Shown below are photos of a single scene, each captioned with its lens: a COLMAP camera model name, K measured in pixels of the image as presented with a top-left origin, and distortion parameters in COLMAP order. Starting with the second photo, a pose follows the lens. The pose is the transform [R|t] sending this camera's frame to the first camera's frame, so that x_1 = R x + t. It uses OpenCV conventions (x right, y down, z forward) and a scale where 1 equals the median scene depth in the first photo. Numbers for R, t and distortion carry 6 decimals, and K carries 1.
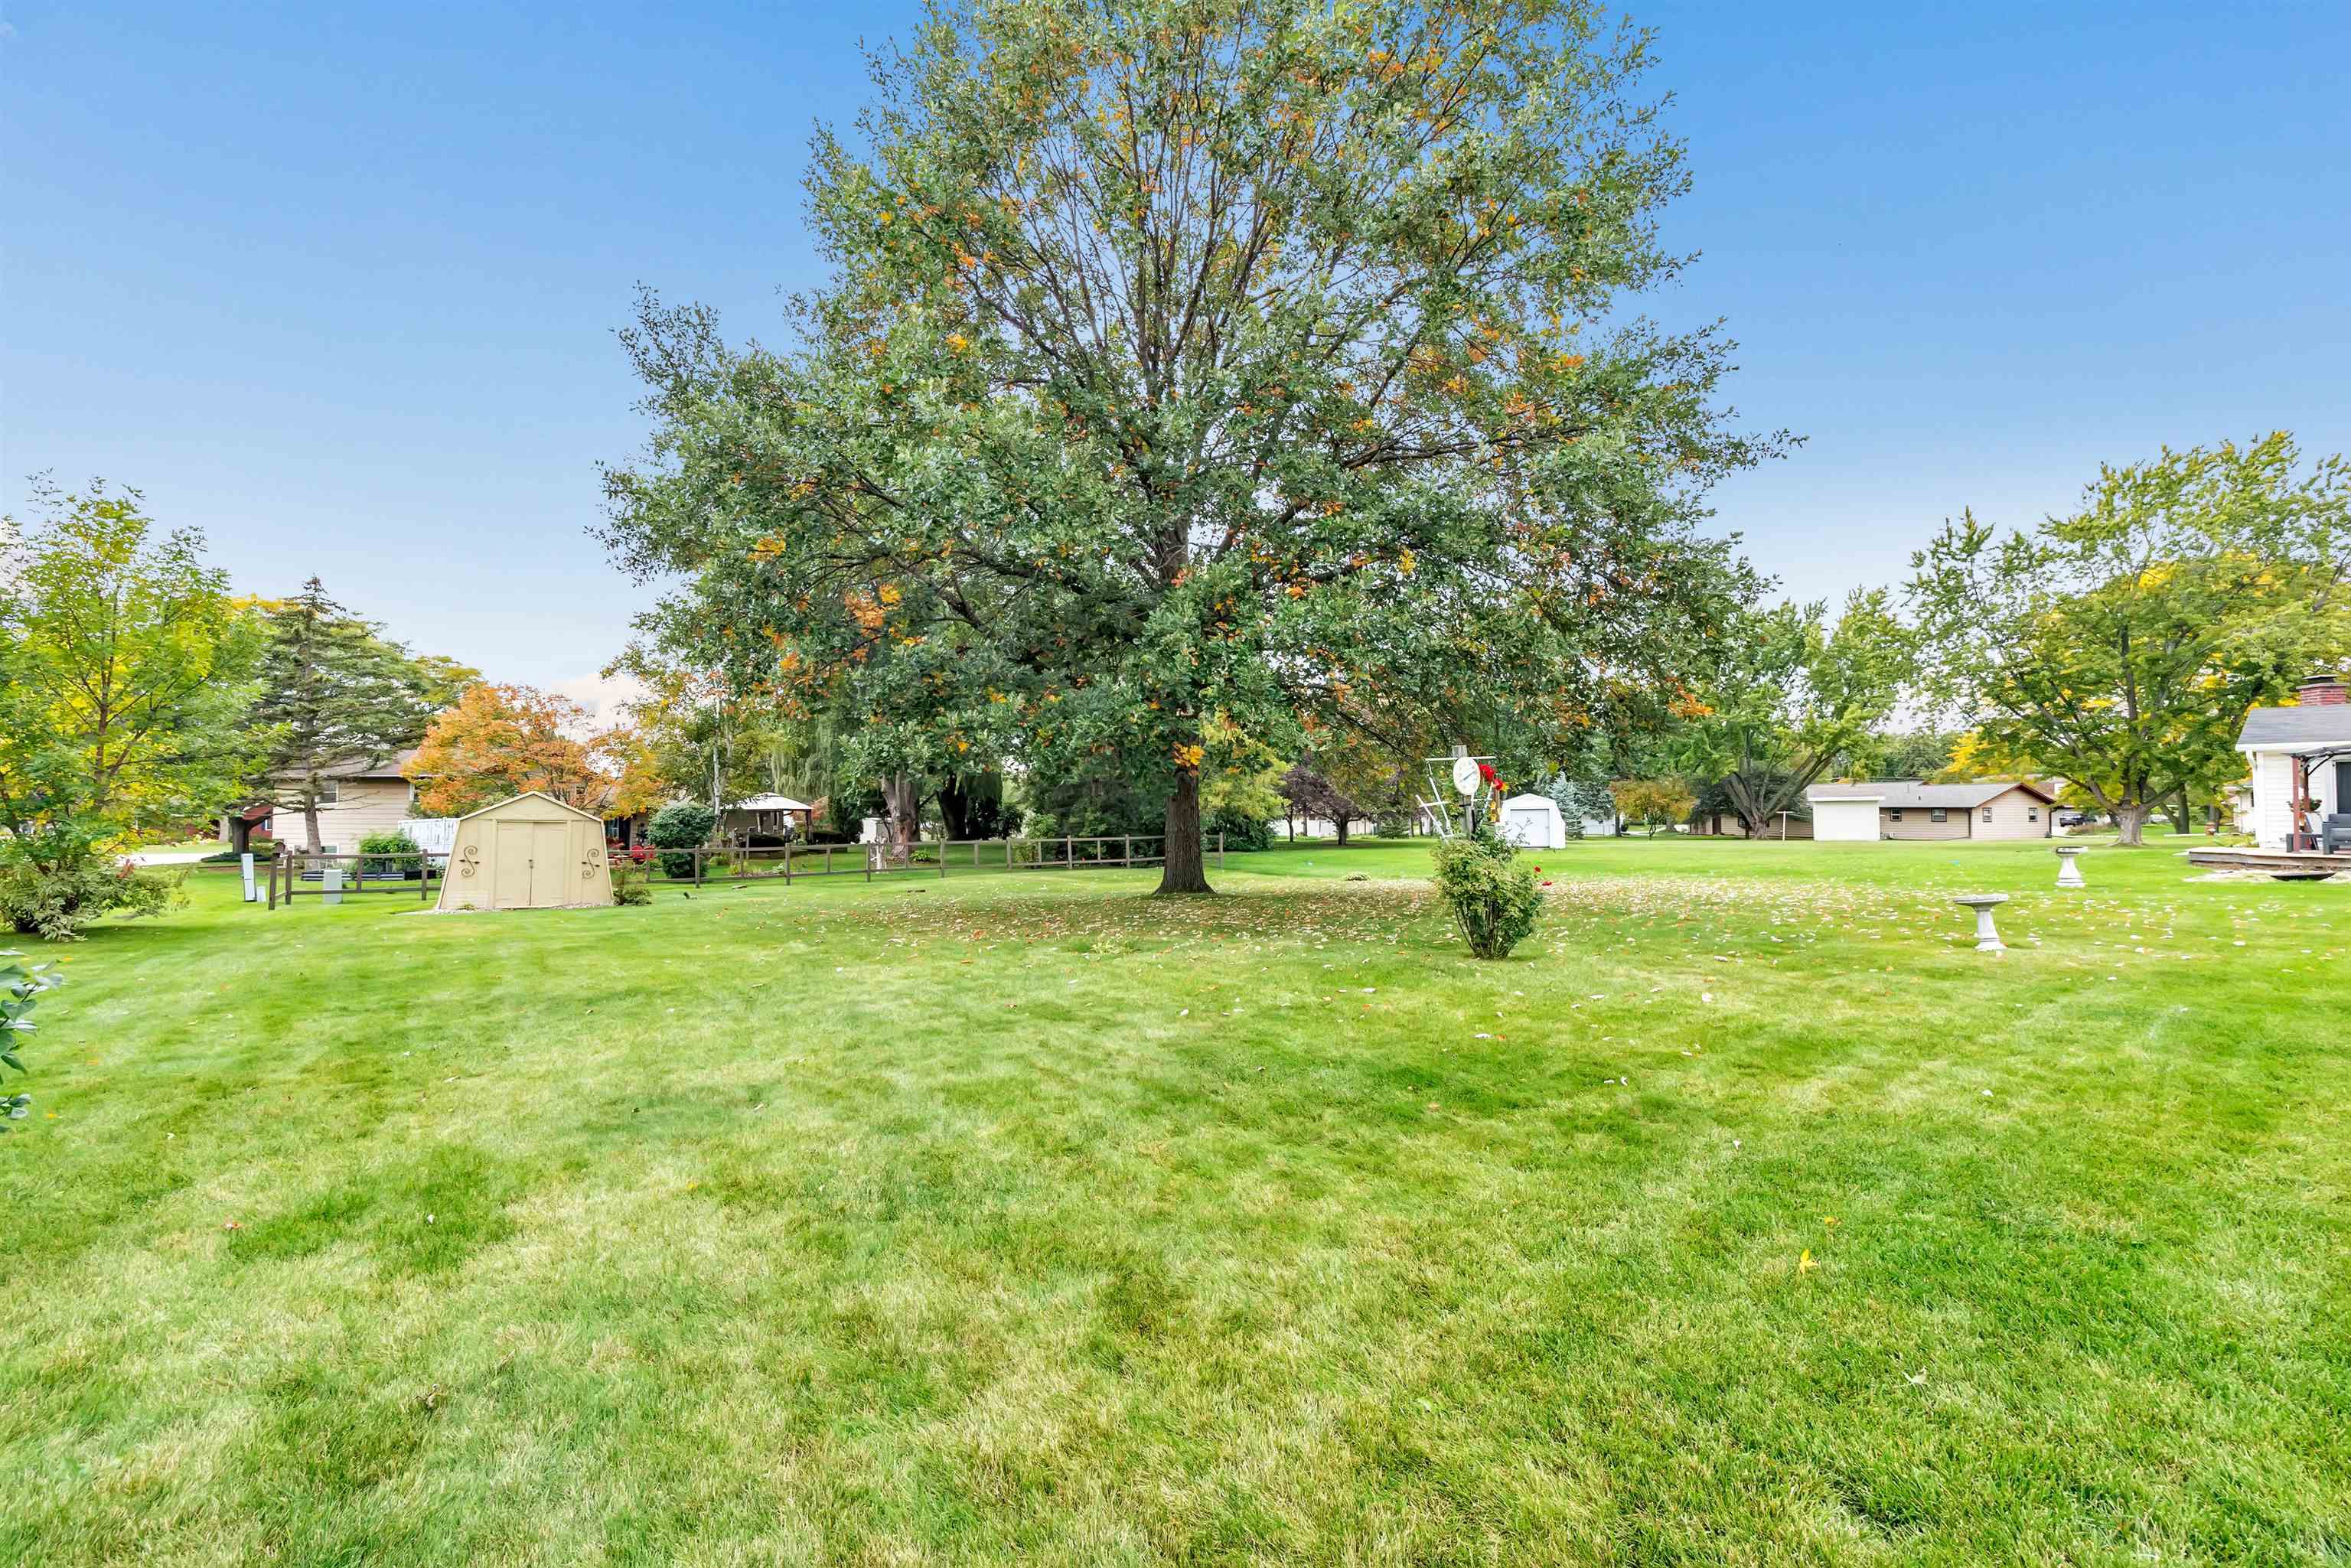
lens RADIAL K [[944.4, 0, 1179.0], [0, 944.4, 786.8], [0, 0, 1]] dist [-0.003302, 0.000059]
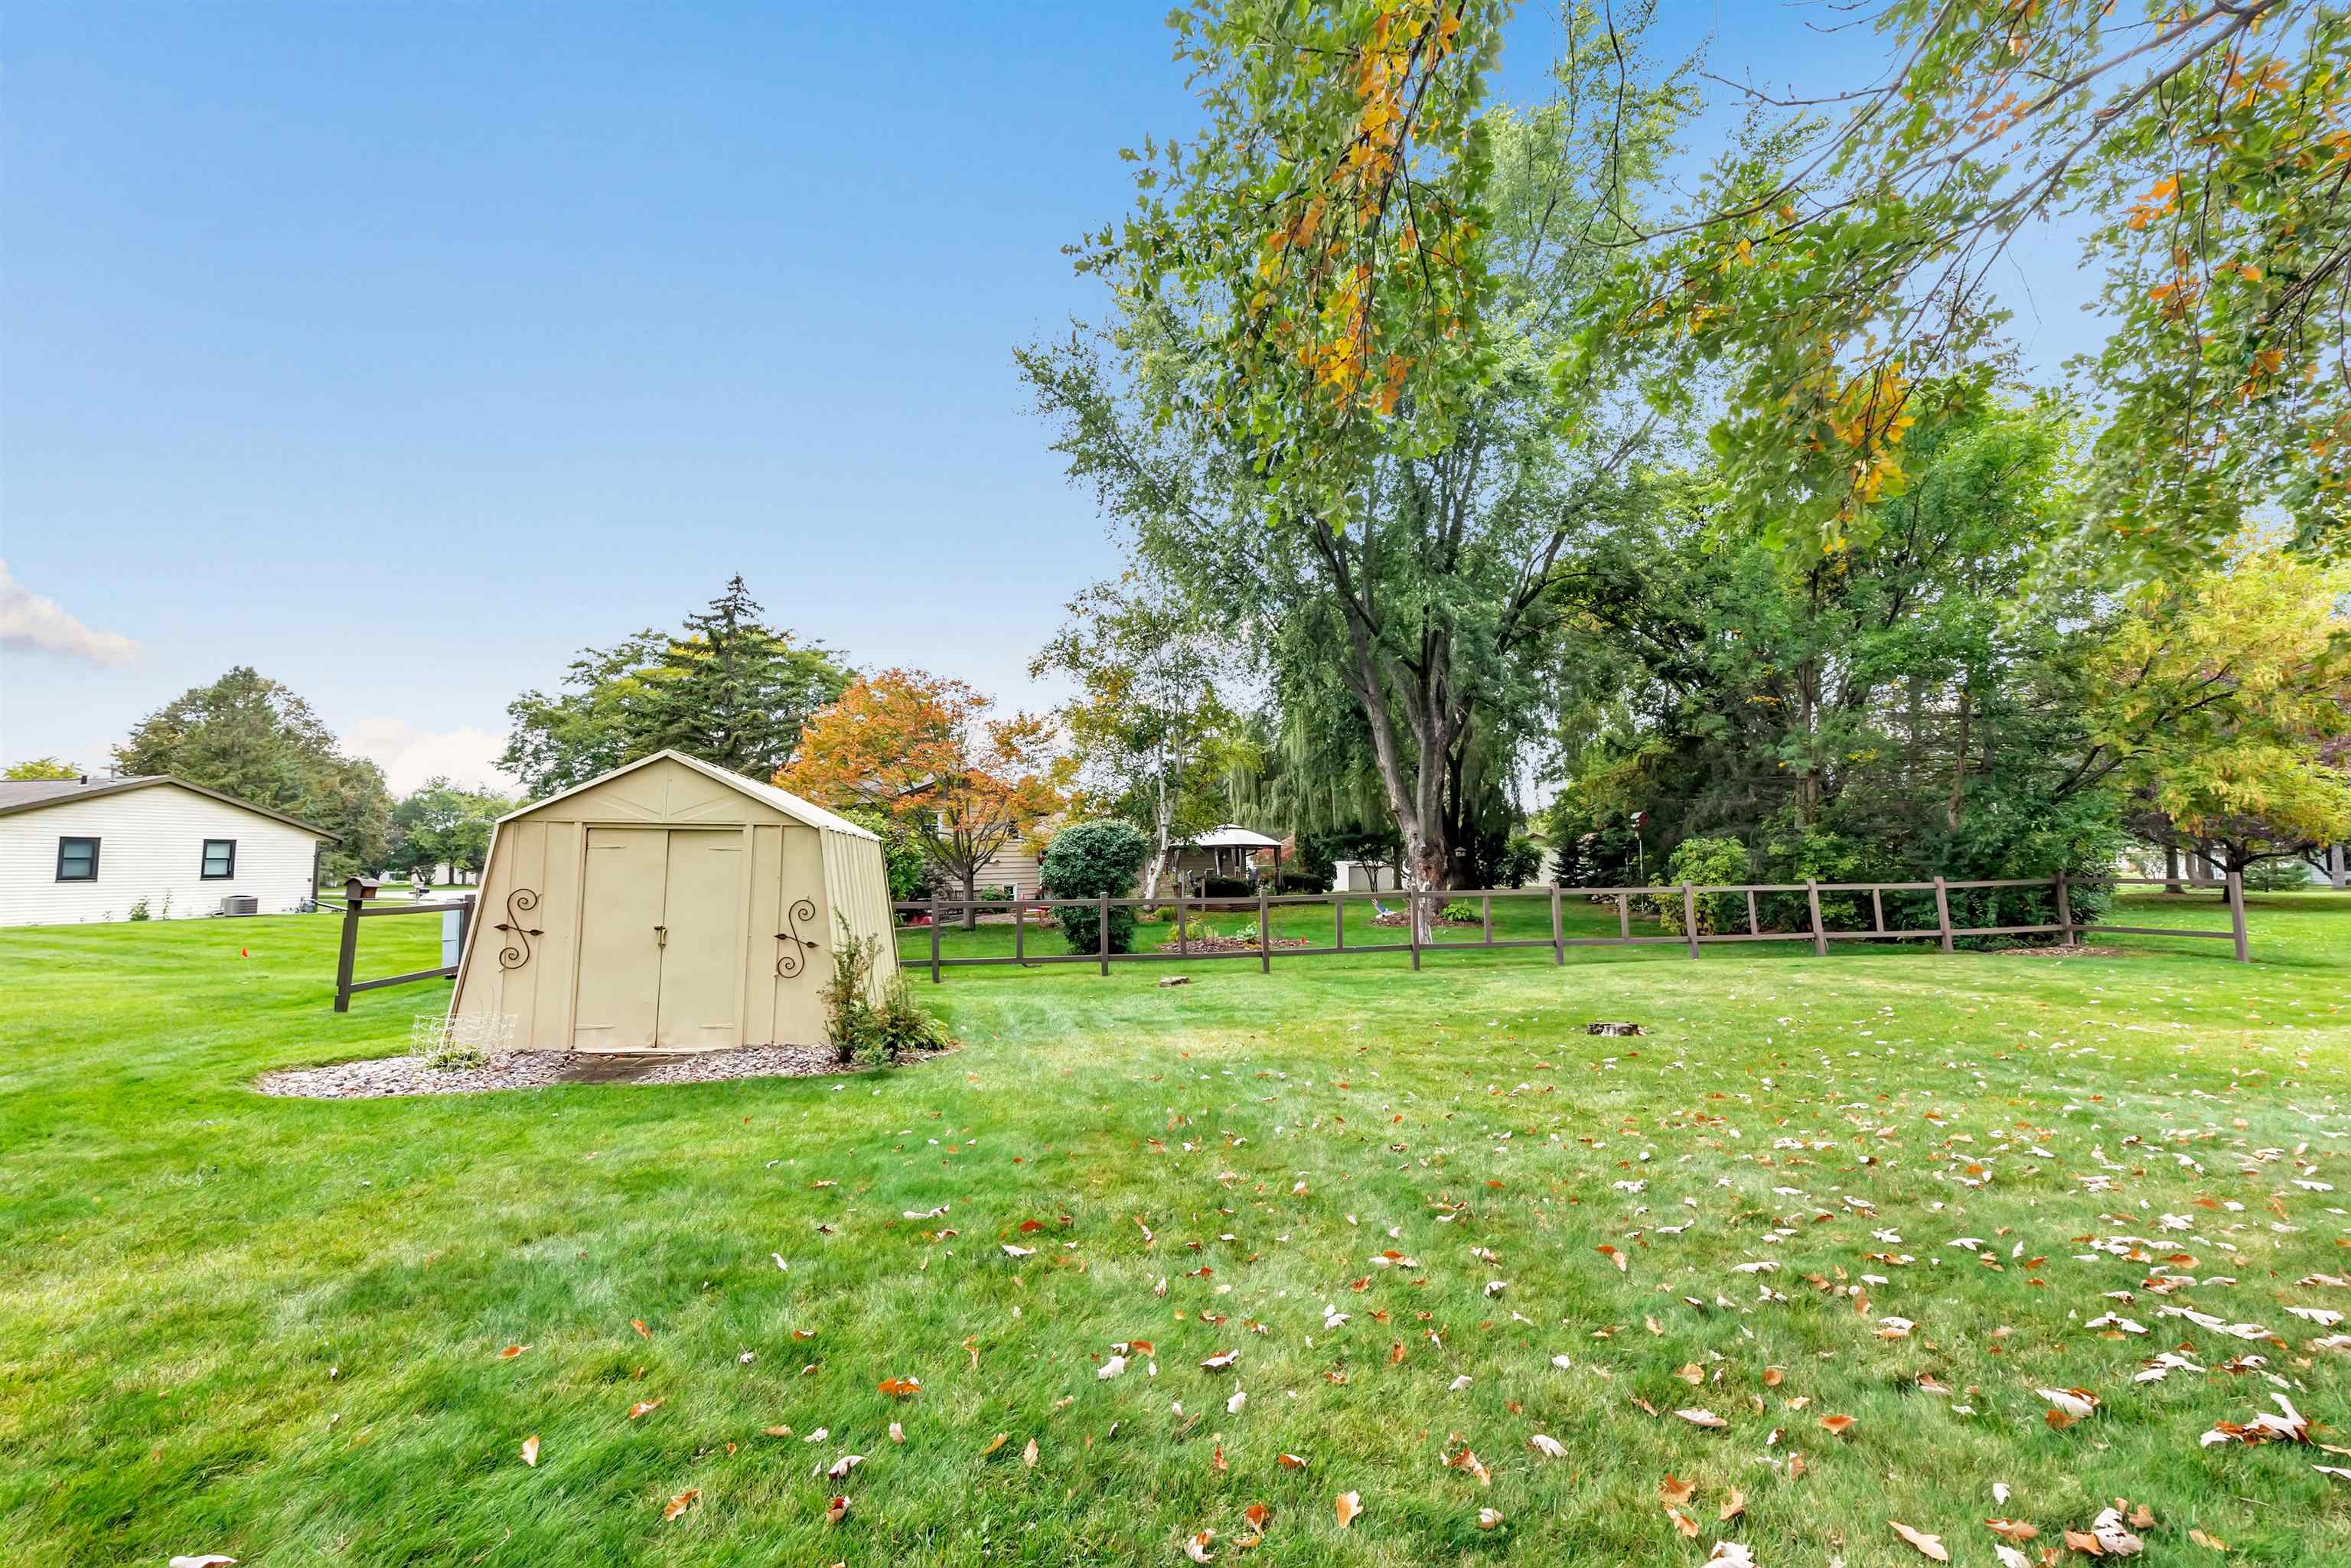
lens RADIAL K [[944.4, 0, 1177.5], [0, 944.4, 782.4], [0, 0, 1]] dist [-0.003302, 0.000059]
pose [[0.894622, -0.042610, -0.444788, -0.148712], [0.017440, 0.998014, -0.060530, 0.020827], [0.446484, 0.046394, 0.893588, 0.339812]]
